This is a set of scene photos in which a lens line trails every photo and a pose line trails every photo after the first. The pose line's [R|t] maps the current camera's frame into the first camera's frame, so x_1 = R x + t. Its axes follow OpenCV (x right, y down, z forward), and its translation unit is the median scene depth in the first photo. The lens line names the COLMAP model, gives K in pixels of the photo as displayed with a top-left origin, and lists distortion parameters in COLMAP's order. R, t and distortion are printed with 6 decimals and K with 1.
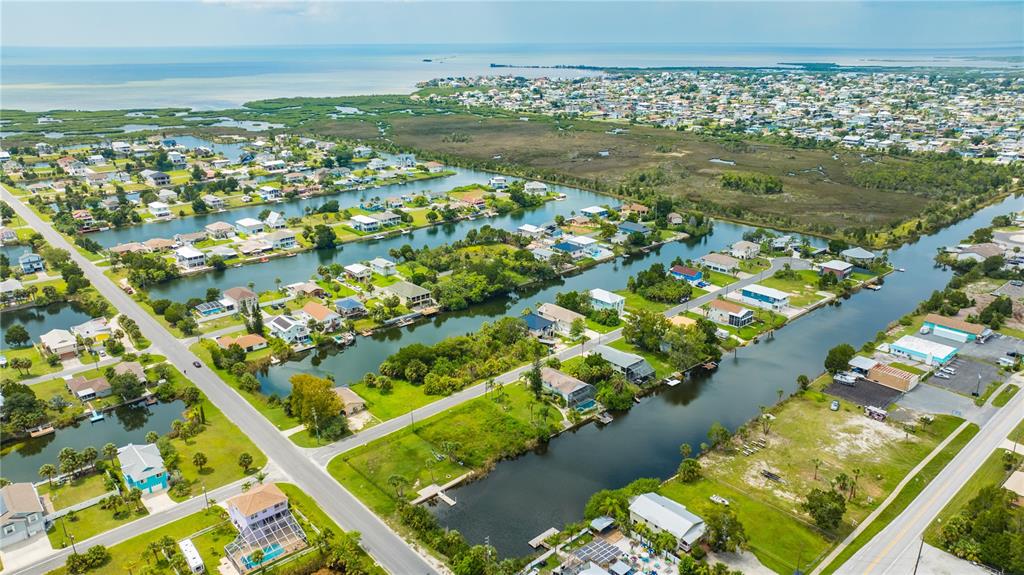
lens RADIAL K [[716.6, 0, 514.1], [0, 716.6, 287.0], [0, 0, 1]] dist [-0.032655, 0.030740]
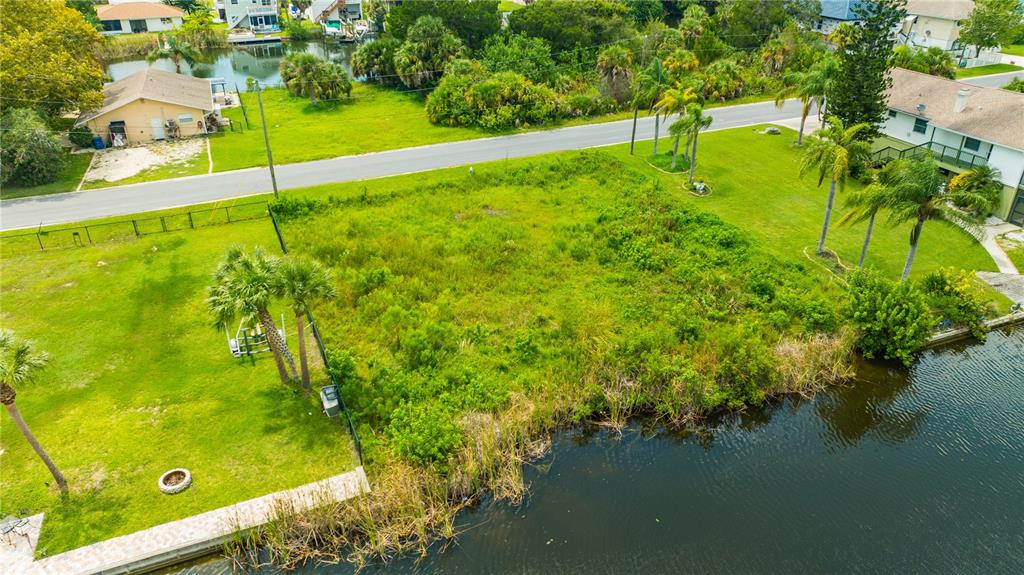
lens RADIAL K [[716.6, 0, 514.9], [0, 716.6, 288.9], [0, 0, 1]] dist [-0.032655, 0.030740]
pose [[0.941357, 0.160172, -0.296972, 0.003642], [-0.109409, 0.977490, 0.180399, 0.111026], [0.319182, -0.137328, 0.937691, 0.507577]]
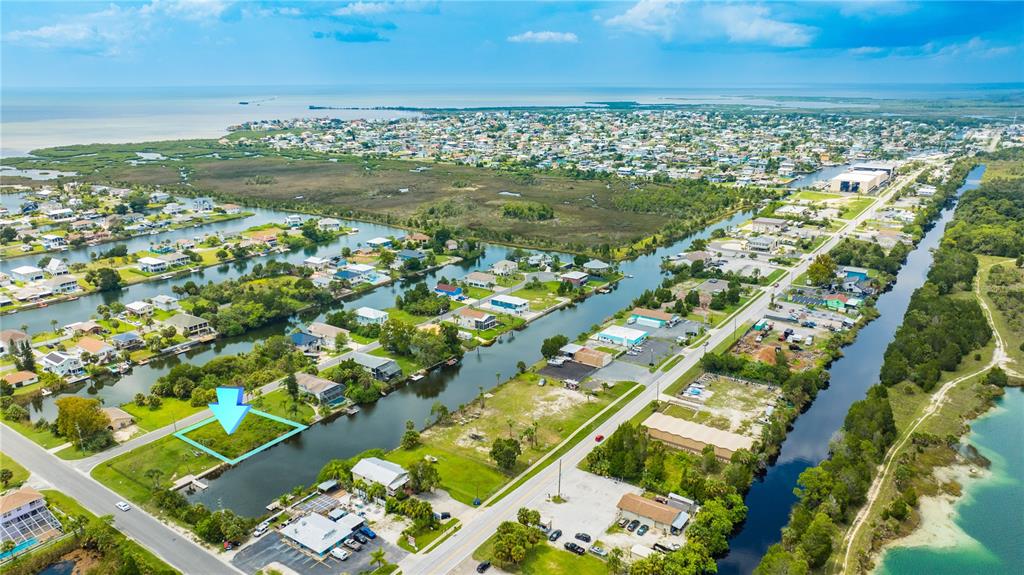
lens RADIAL K [[716.6, 0, 512.1], [0, 716.6, 289.8], [0, 0, 1]] dist [-0.032655, 0.030740]
pose [[0.974103, -0.063671, 0.216954, 0.092368], [0.074127, 0.996430, -0.040394, 0.034834], [-0.213607, 0.055431, 0.975346, -0.142050]]
